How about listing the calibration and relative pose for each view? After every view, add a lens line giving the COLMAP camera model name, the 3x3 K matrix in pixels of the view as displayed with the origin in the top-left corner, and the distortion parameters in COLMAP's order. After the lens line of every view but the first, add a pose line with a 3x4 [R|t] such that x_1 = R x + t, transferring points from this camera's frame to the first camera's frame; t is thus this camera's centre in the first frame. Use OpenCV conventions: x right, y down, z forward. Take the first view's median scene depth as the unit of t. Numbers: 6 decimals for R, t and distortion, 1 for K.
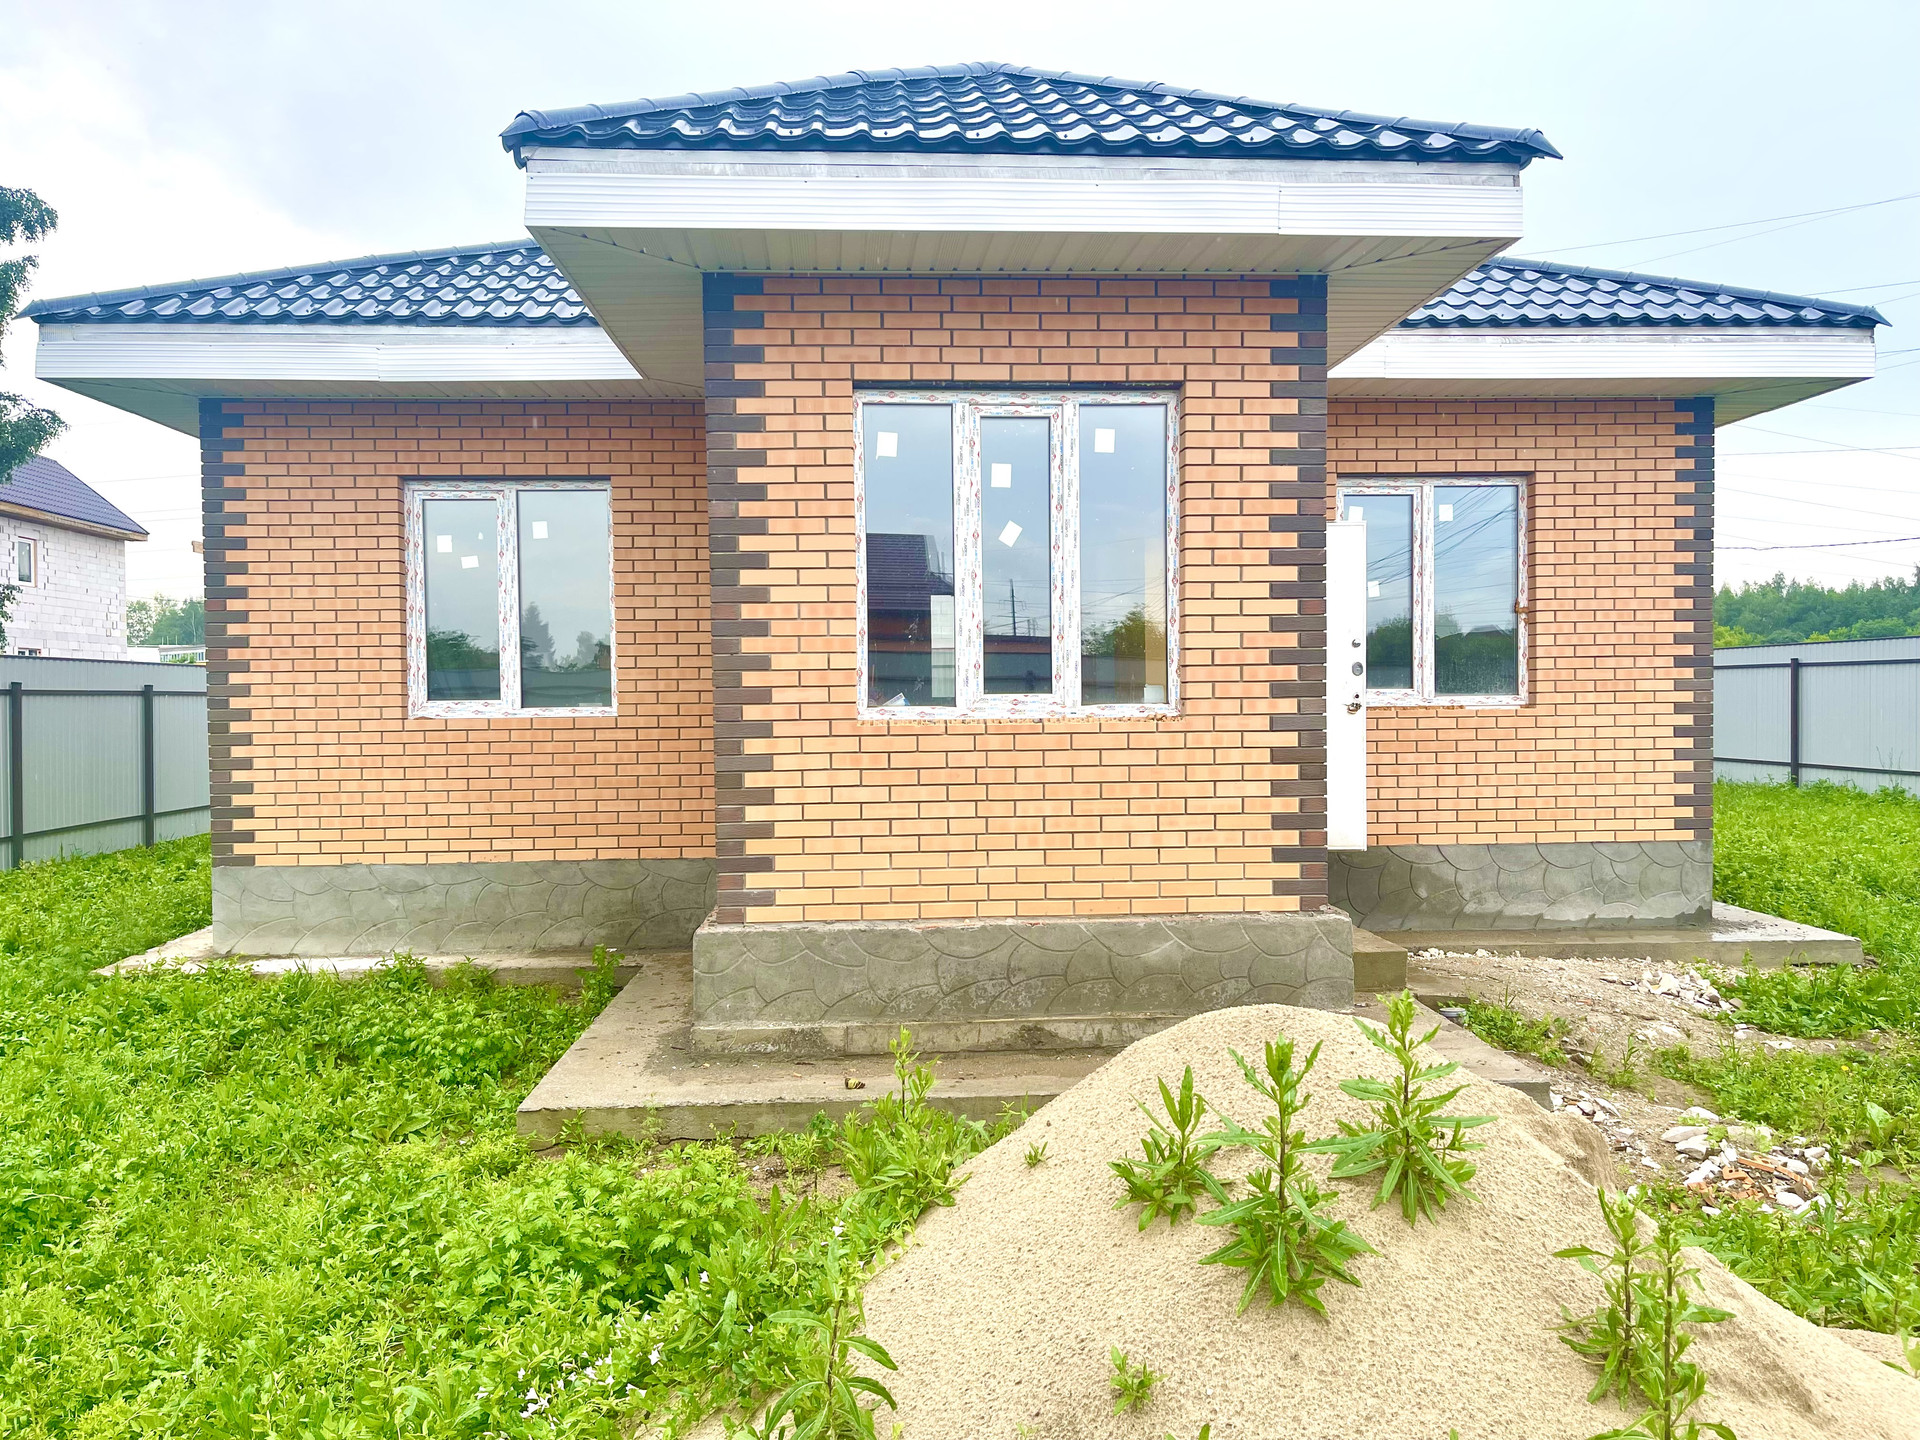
lens RADIAL K [[1444.2, 0, 958.1], [0, 1444.2, 726.7], [0, 0, 1]] dist [0.042296, -0.021741]
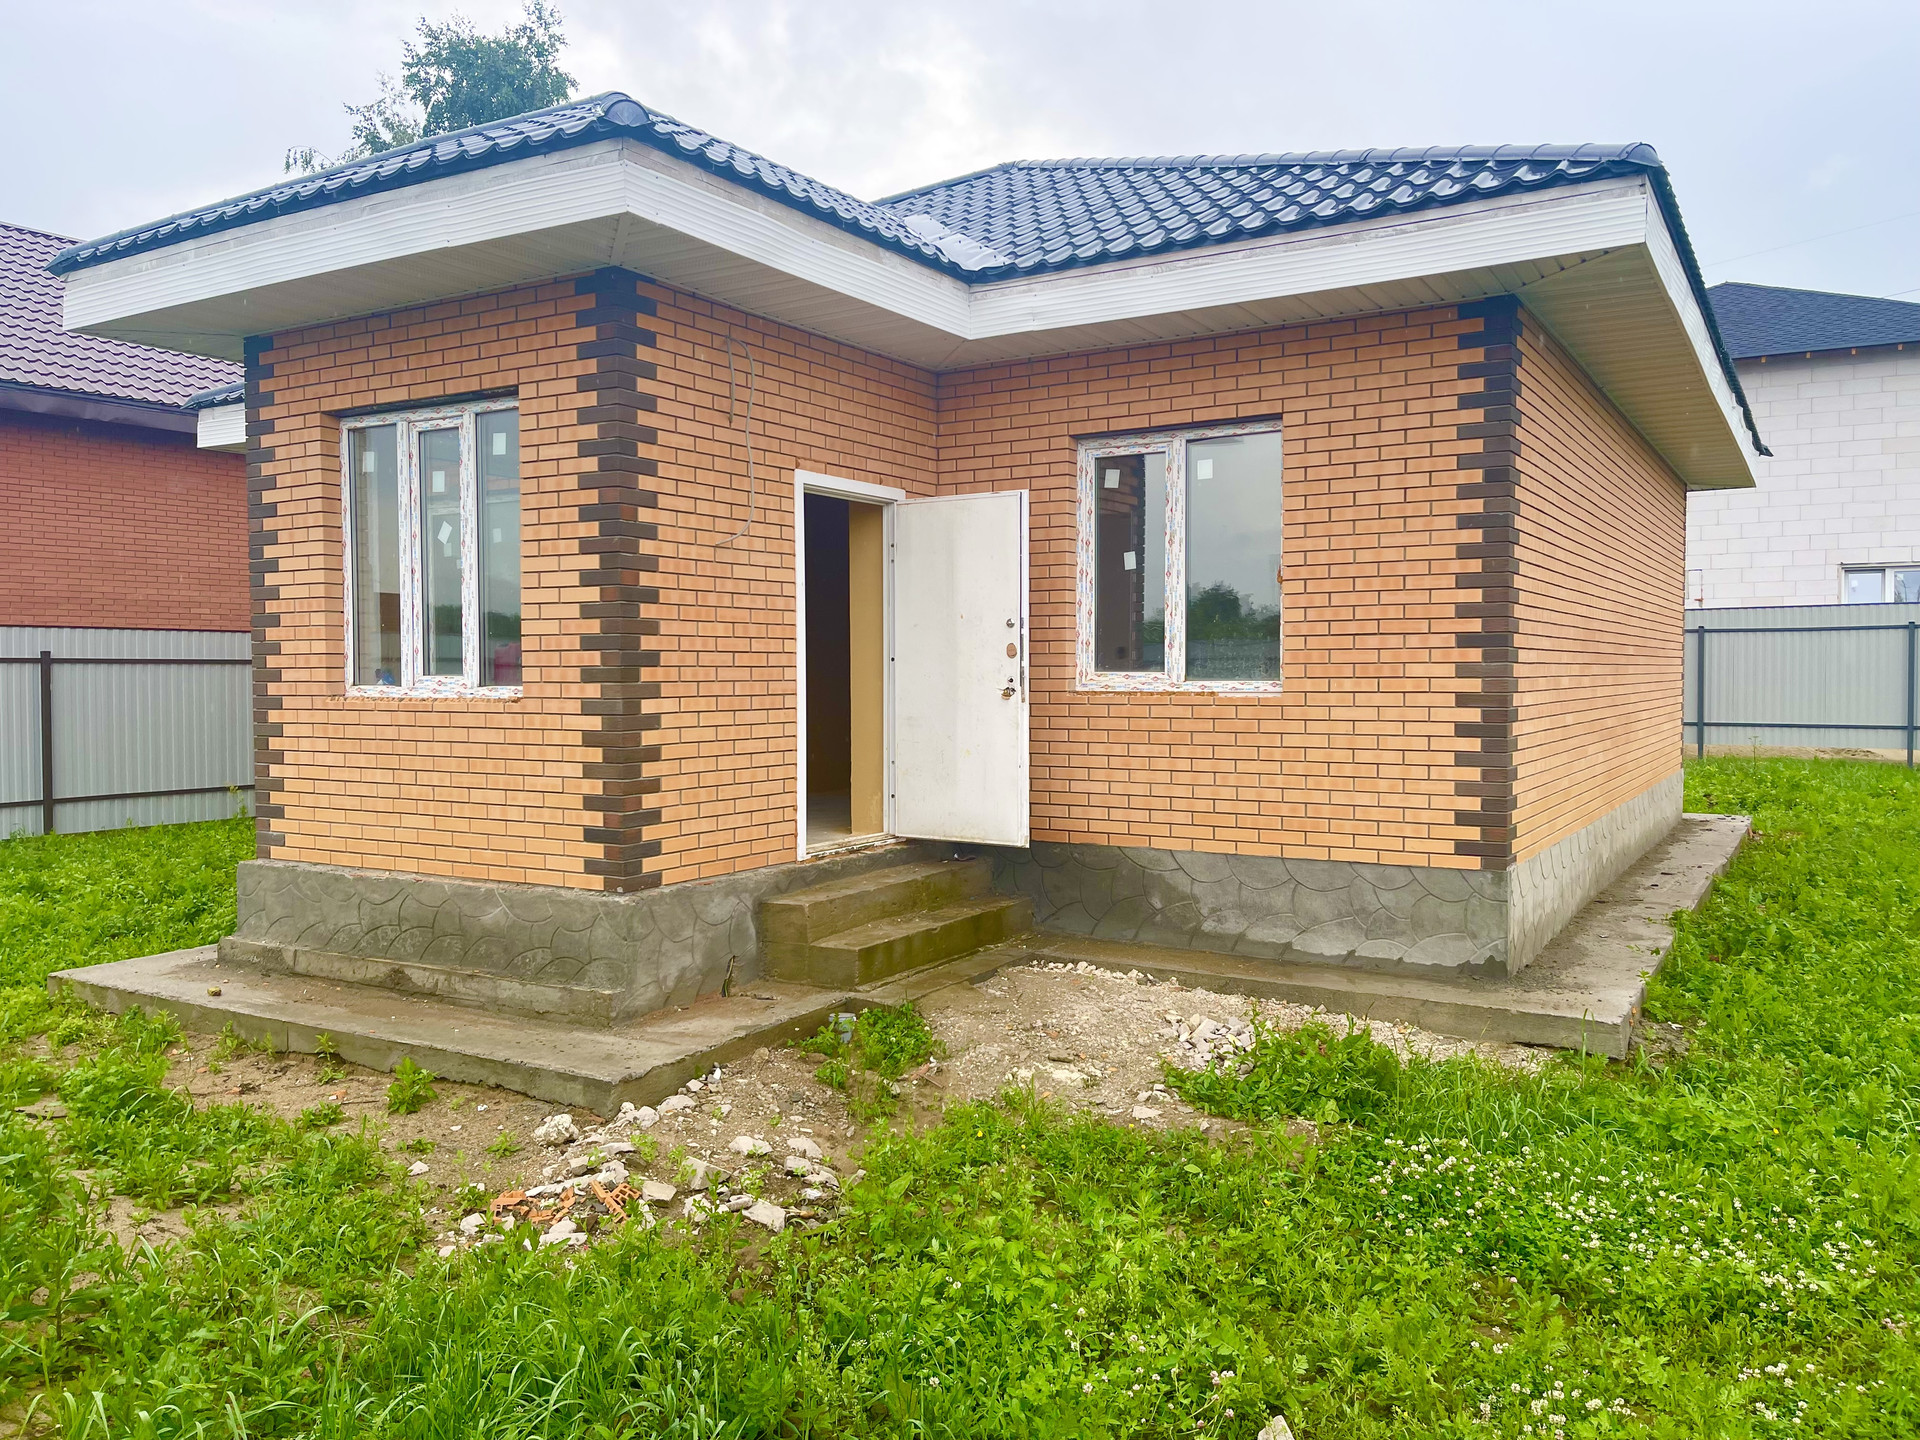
lens RADIAL K [[1444.2, 0, 968.5], [0, 1444.2, 710.3], [0, 0, 1]] dist [0.042296, -0.021741]
pose [[0.826266, 0.023579, -0.562786, 0.720786], [-0.017459, 0.999715, 0.016253, -0.015240], [0.563009, -0.003603, 0.826443, 0.209946]]
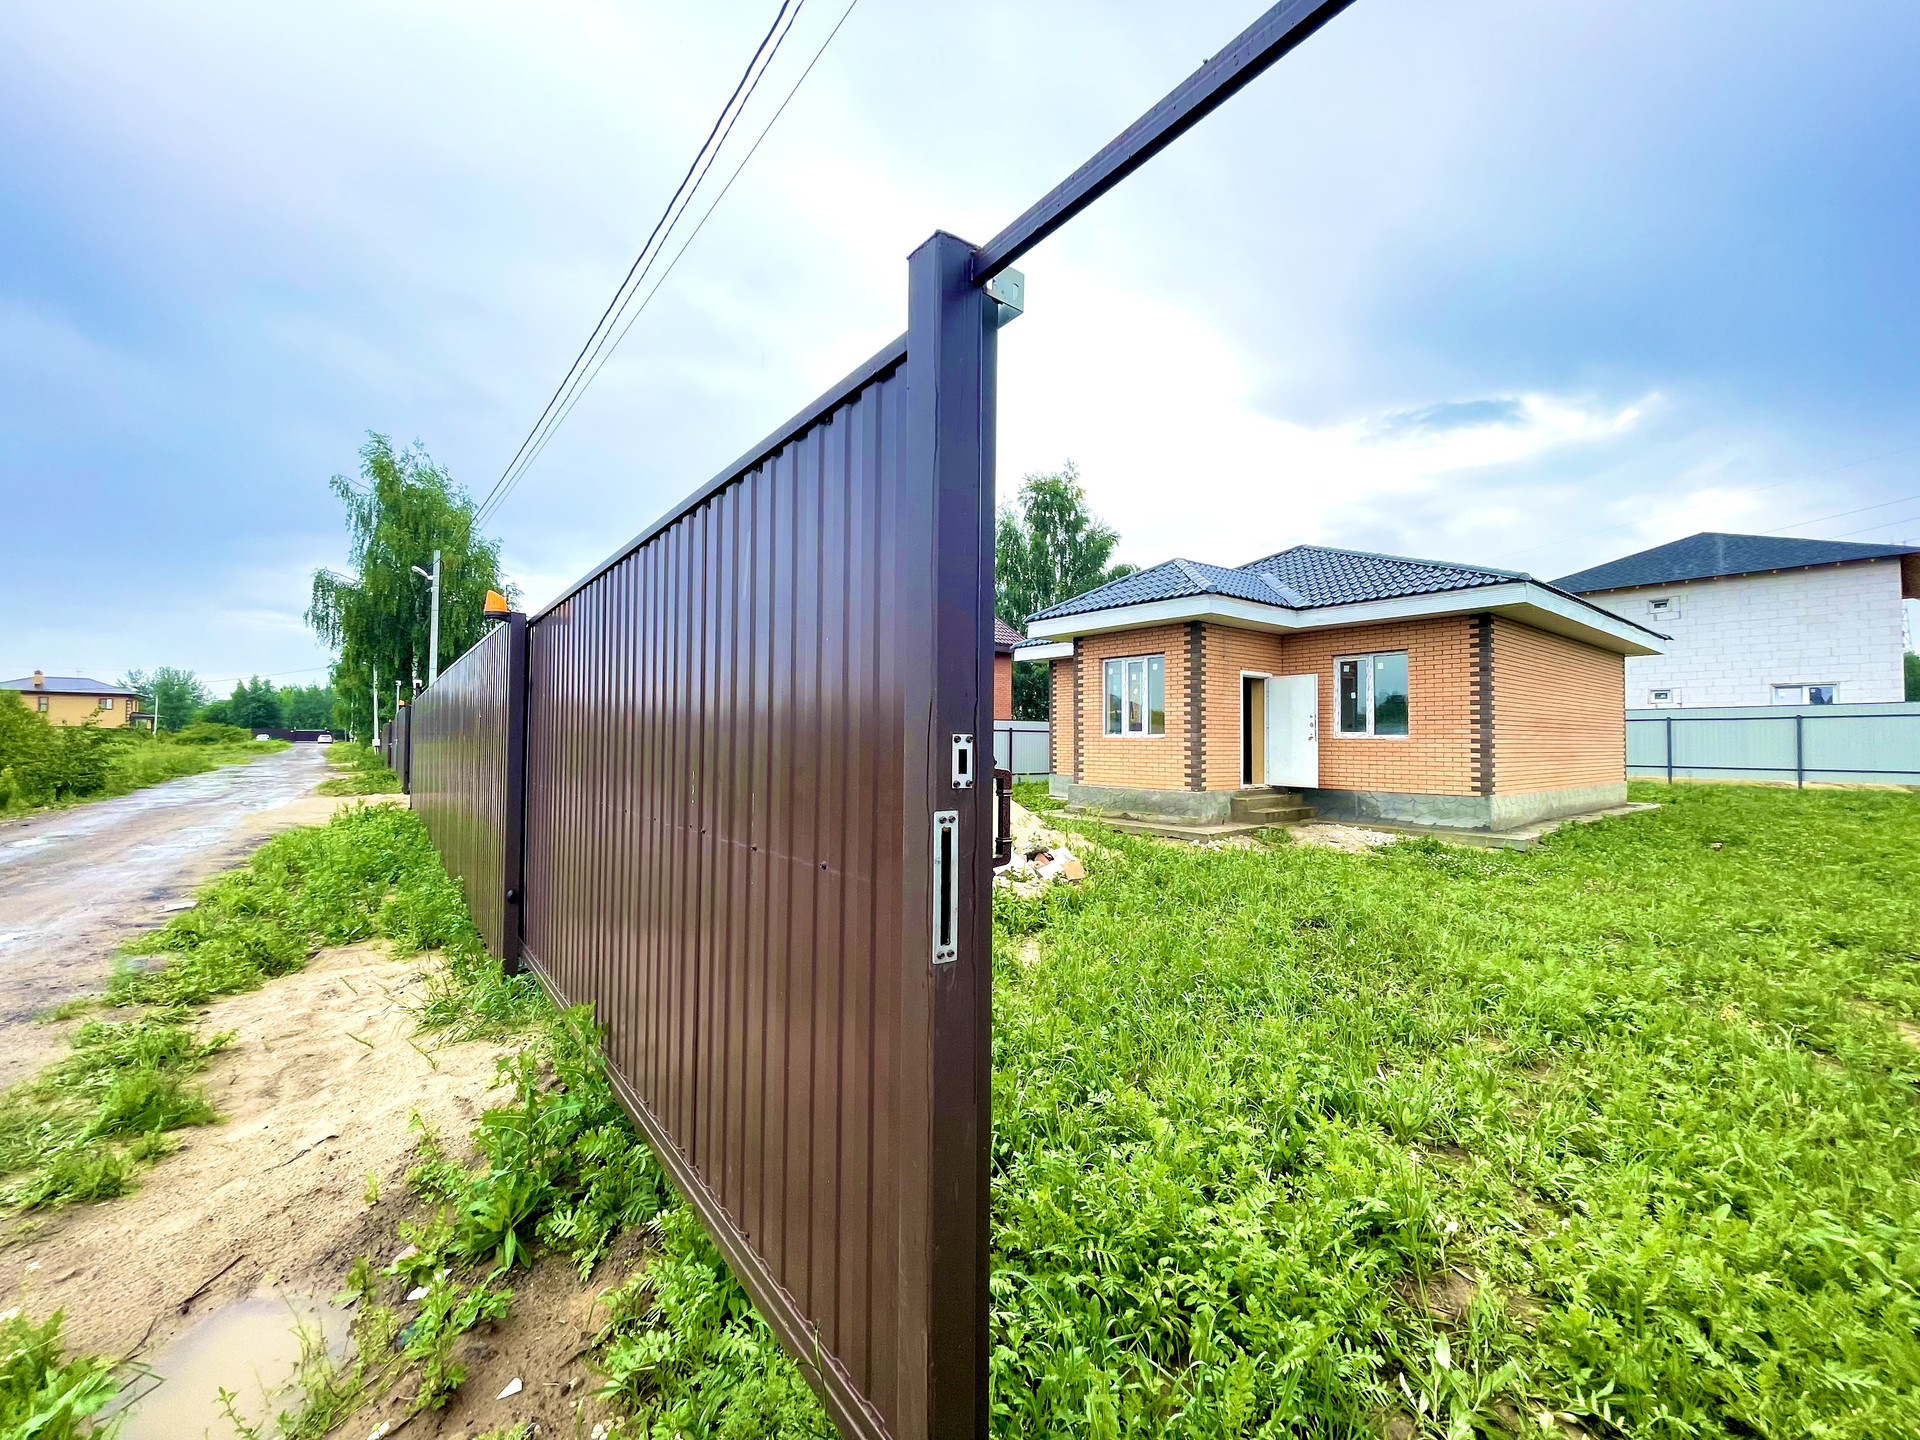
lens RADIAL K [[769.6, 0, 932.9], [0, 769.6, 723.1], [0, 0, 1]] dist [-0.023842, -0.000058]
pose [[0.555667, -0.005059, -0.831390, 1.055783], [-0.030491, 0.999185, -0.026459, 0.018758], [0.830846, 0.040052, 0.555060, -0.451858]]
